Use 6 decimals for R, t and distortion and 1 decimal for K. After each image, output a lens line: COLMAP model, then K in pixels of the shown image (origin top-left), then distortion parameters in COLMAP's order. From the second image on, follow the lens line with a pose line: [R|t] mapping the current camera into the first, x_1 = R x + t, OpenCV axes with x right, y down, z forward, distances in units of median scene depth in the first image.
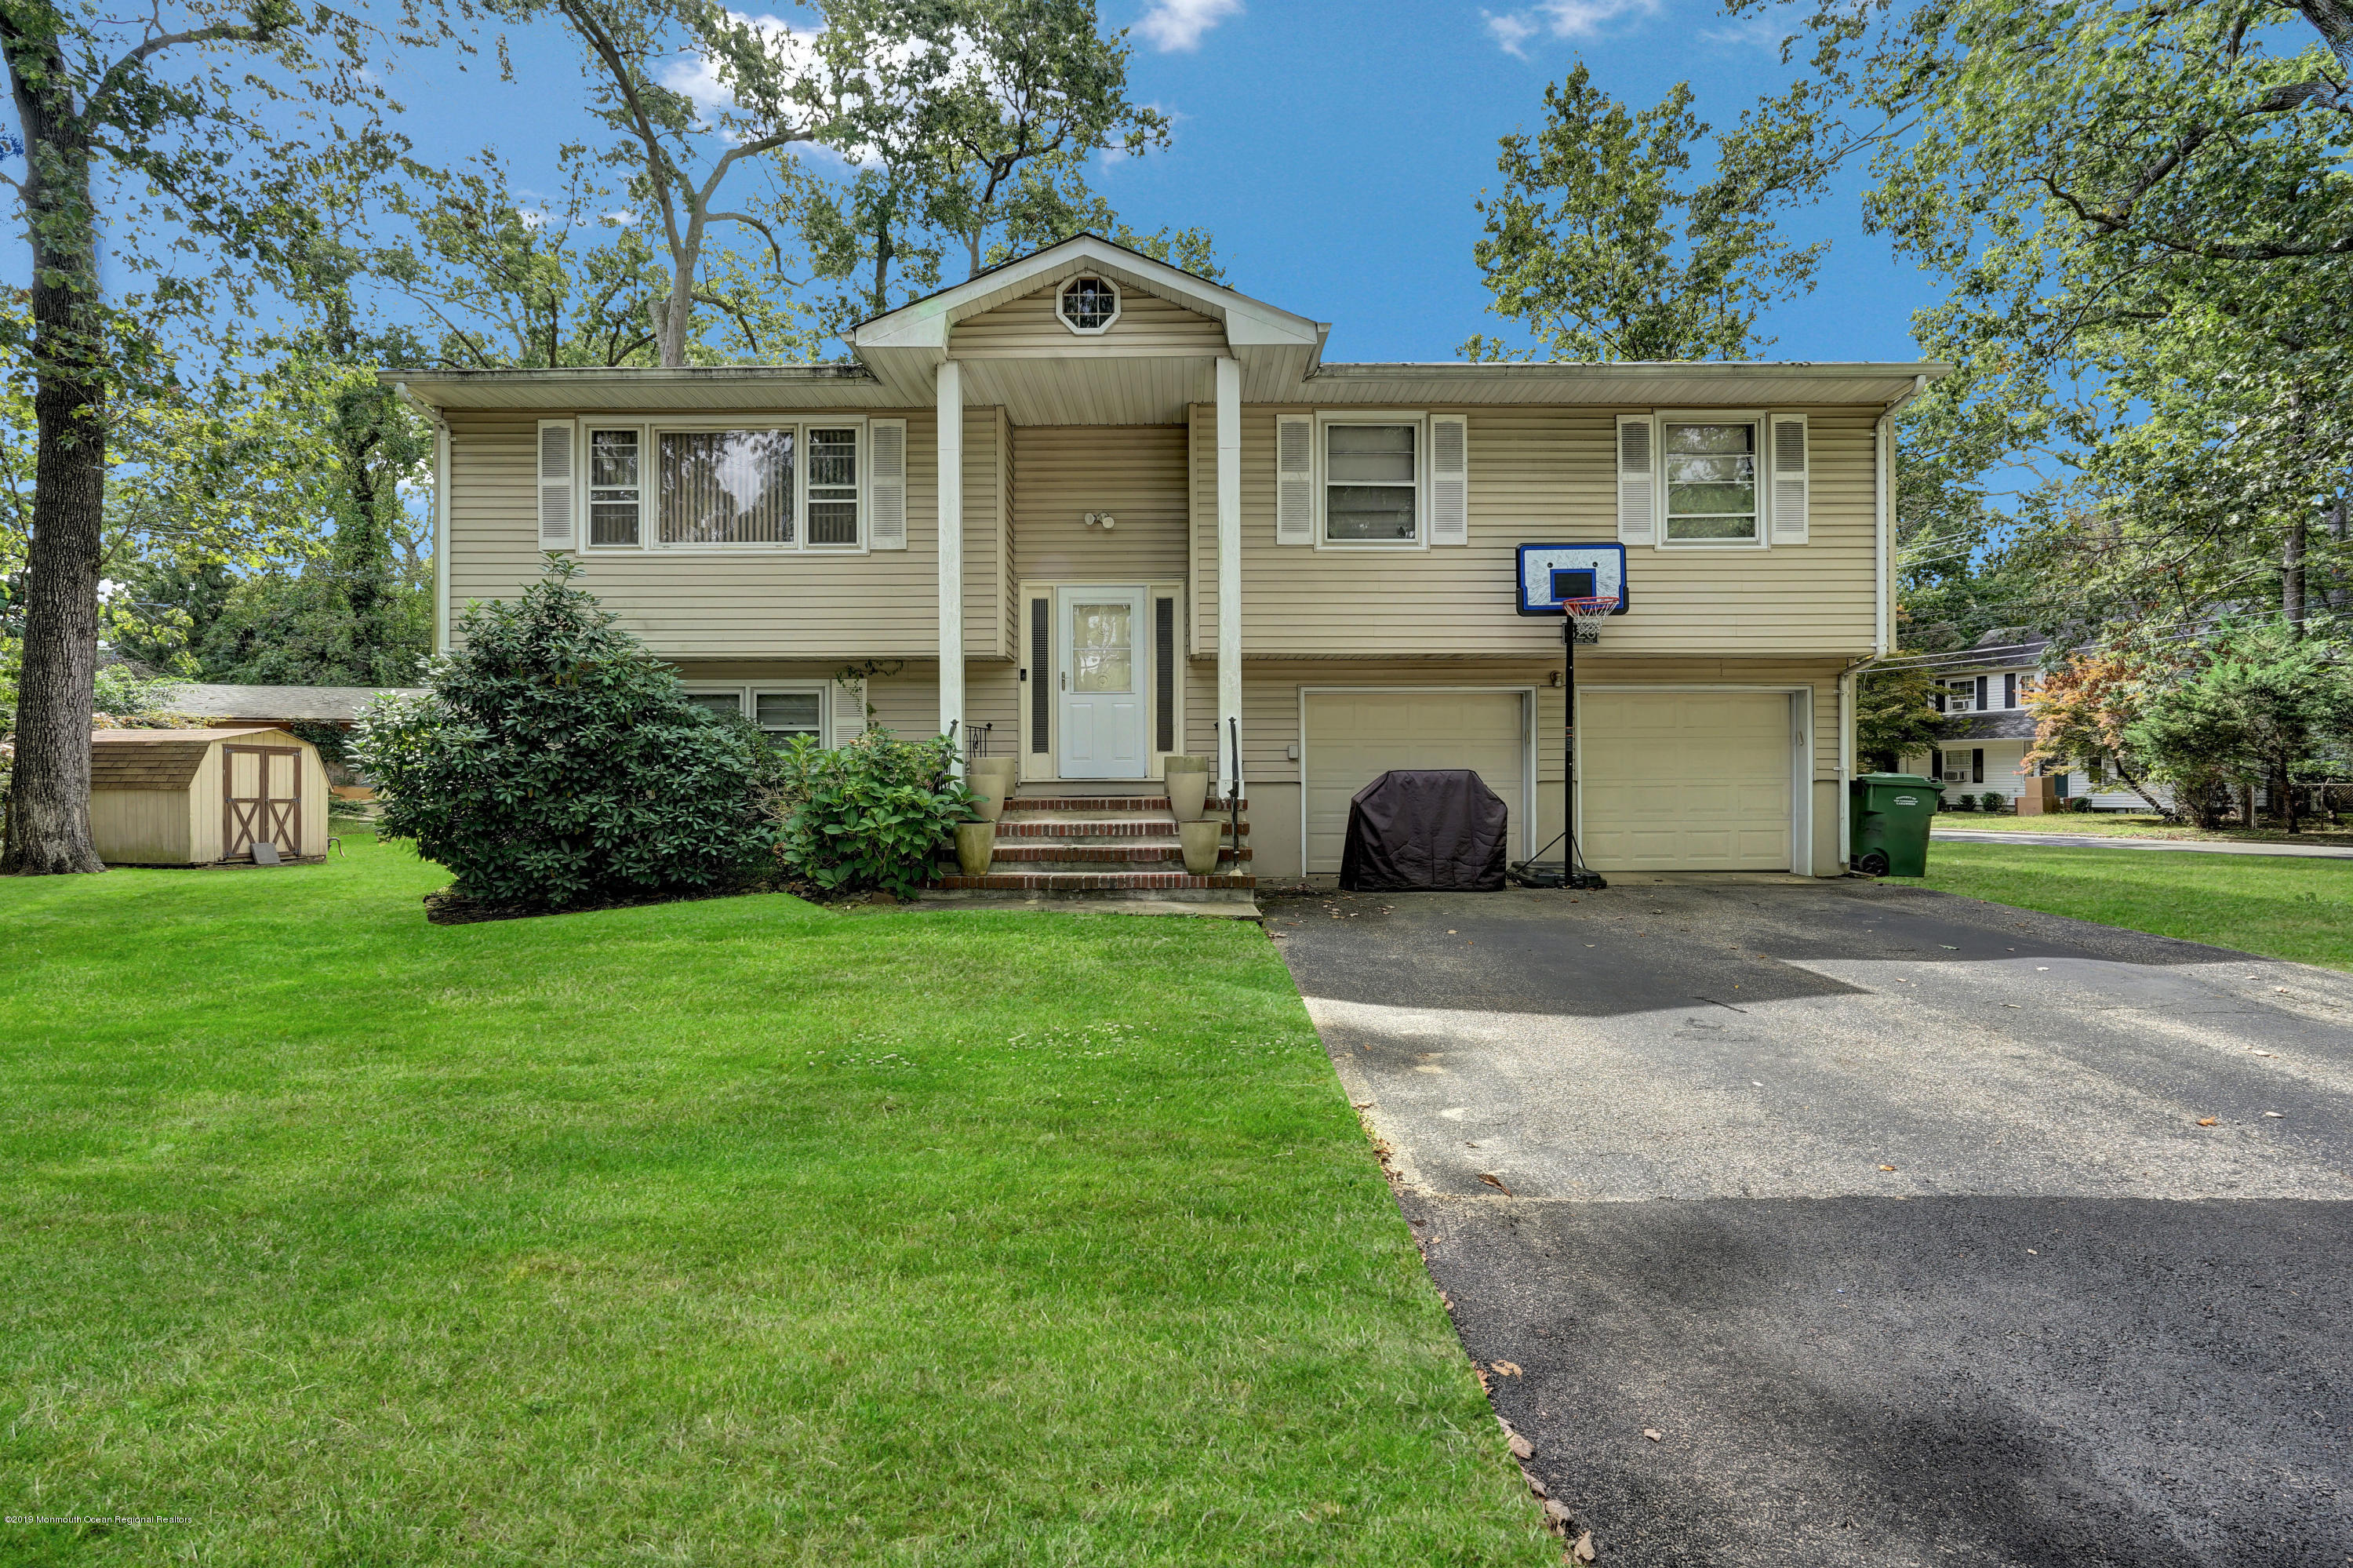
lens RADIAL K [[1077.8, 0, 1176.5], [0, 1077.8, 784.0], [0, 0, 1]] dist [0.000498, 0.001016]
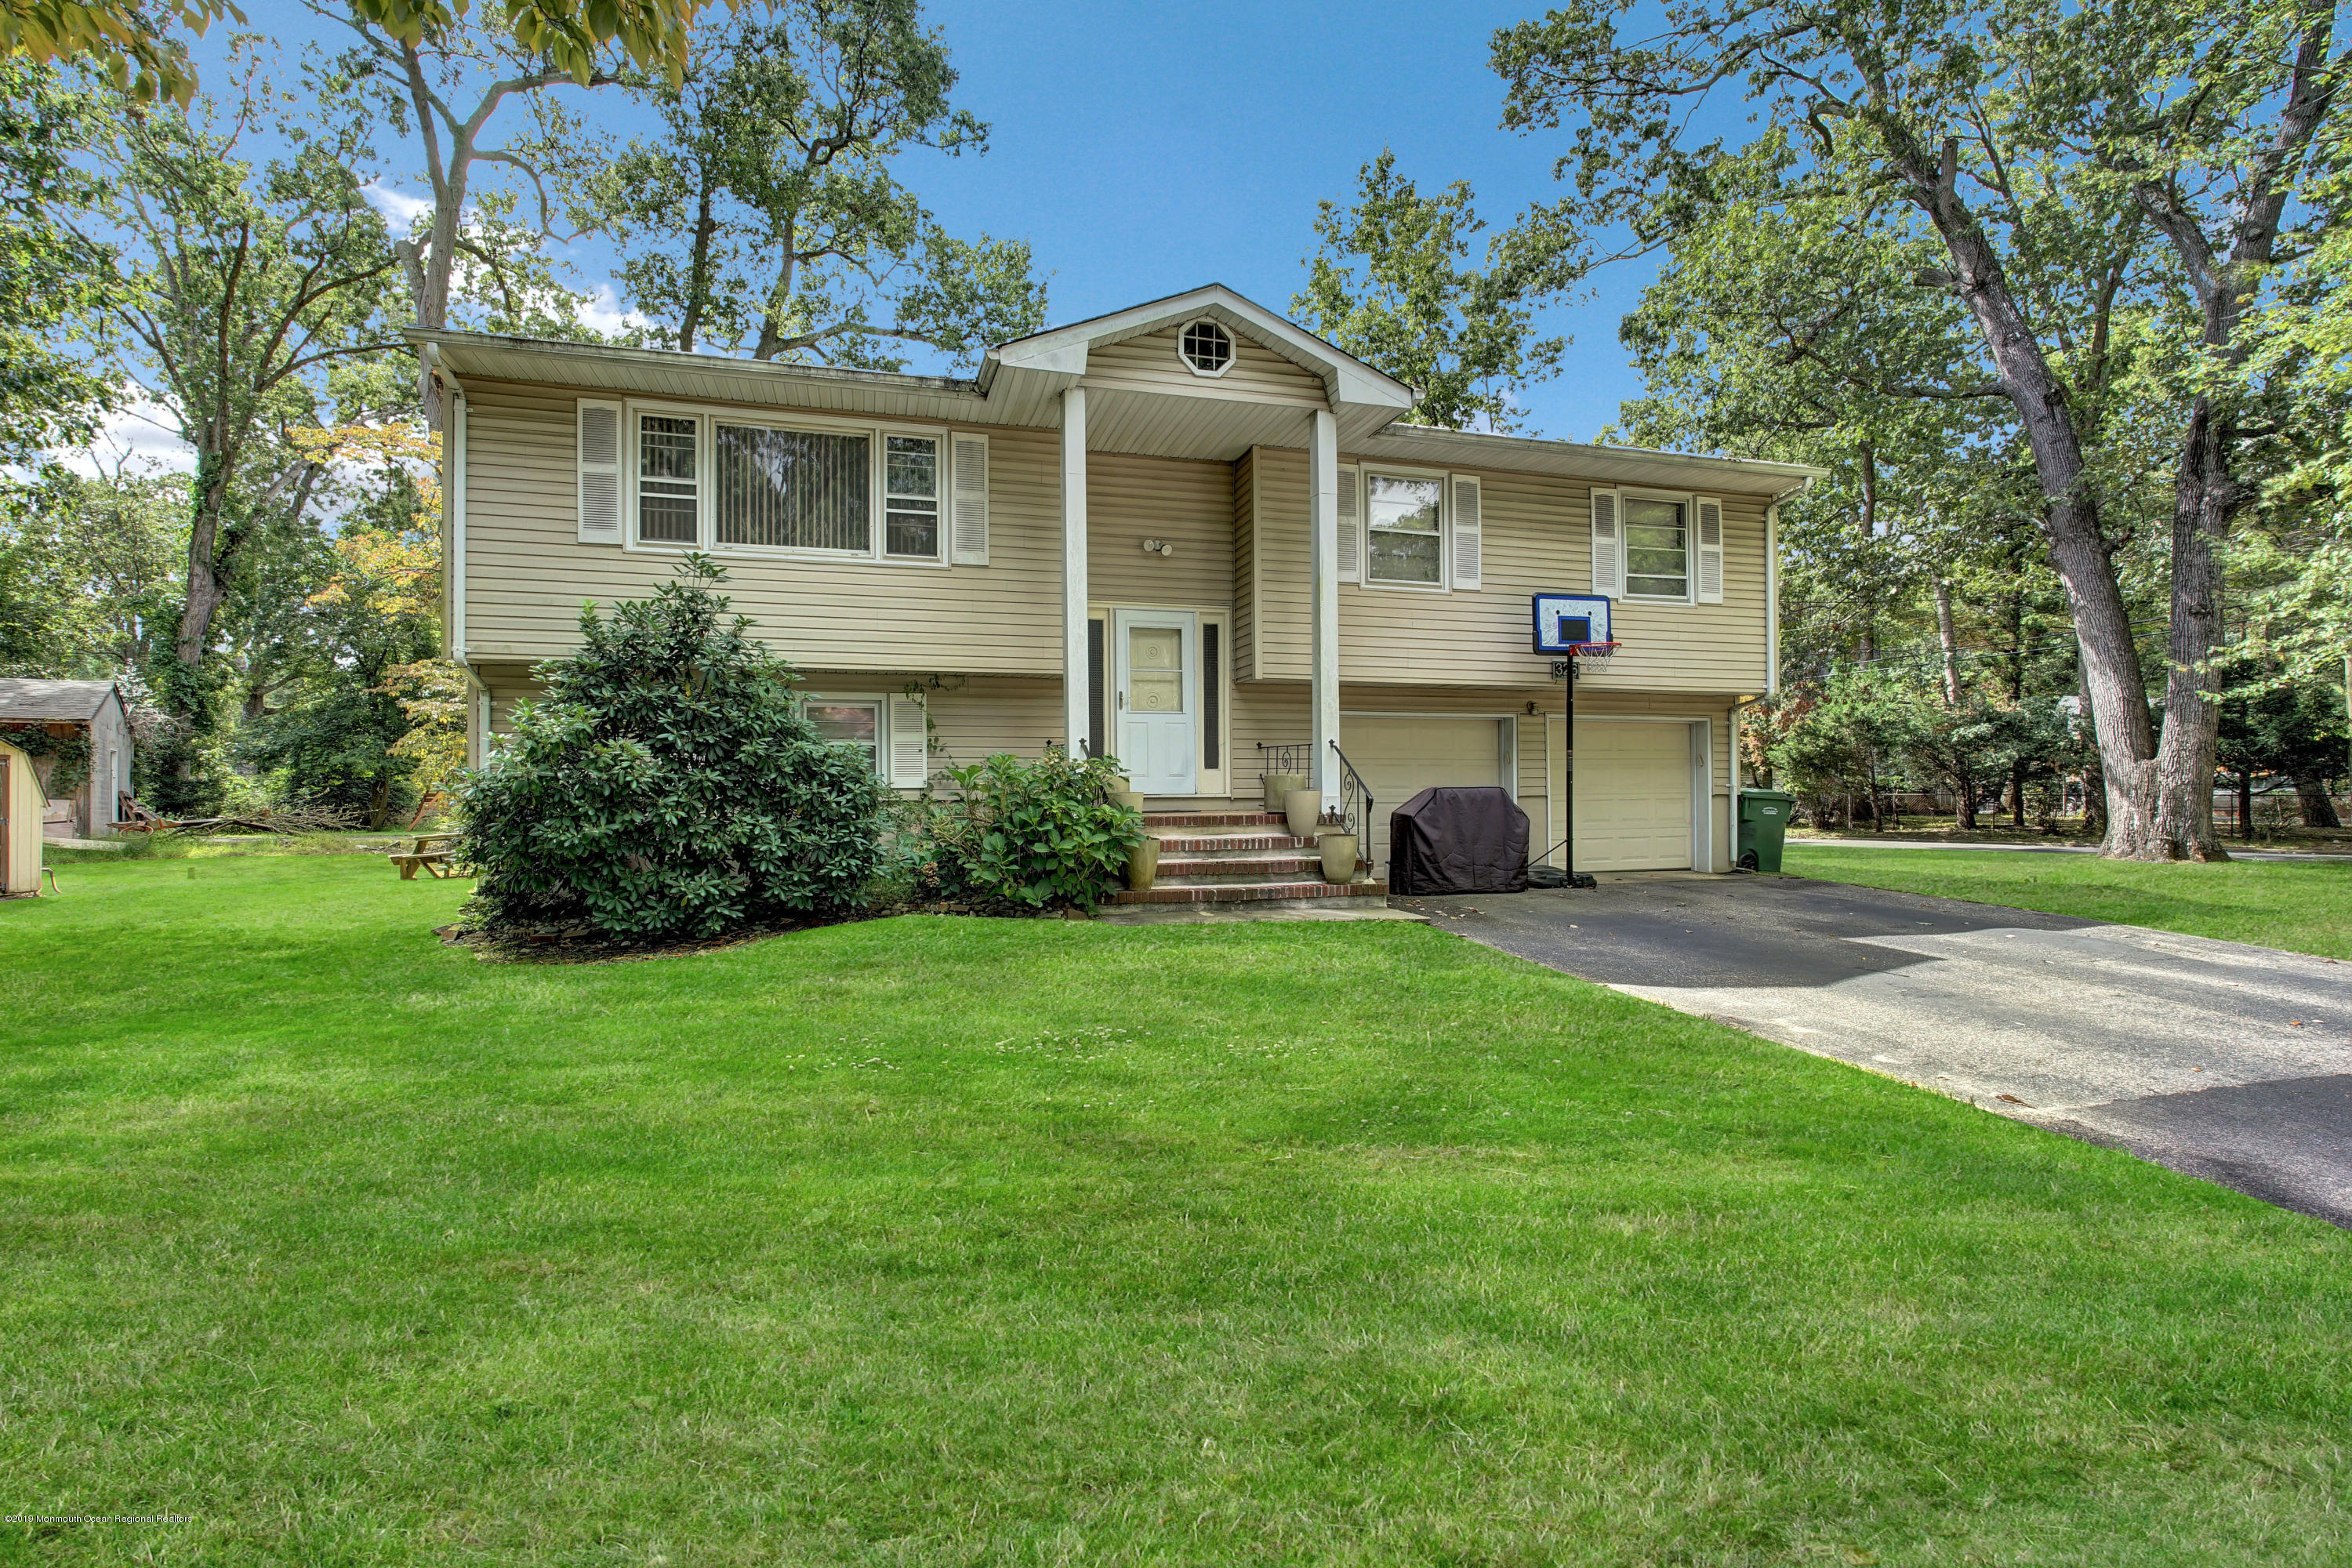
lens RADIAL K [[1074.5, 0, 1175.9], [0, 1074.5, 788.3], [0, 0, 1]] dist [0.000514, -0.000344]
pose [[0.958793, -0.000326, 0.284106, -0.366655], [0.001619, 0.999989, -0.004317, -0.006946], [-0.284101, 0.004599, 0.958783, -0.001392]]
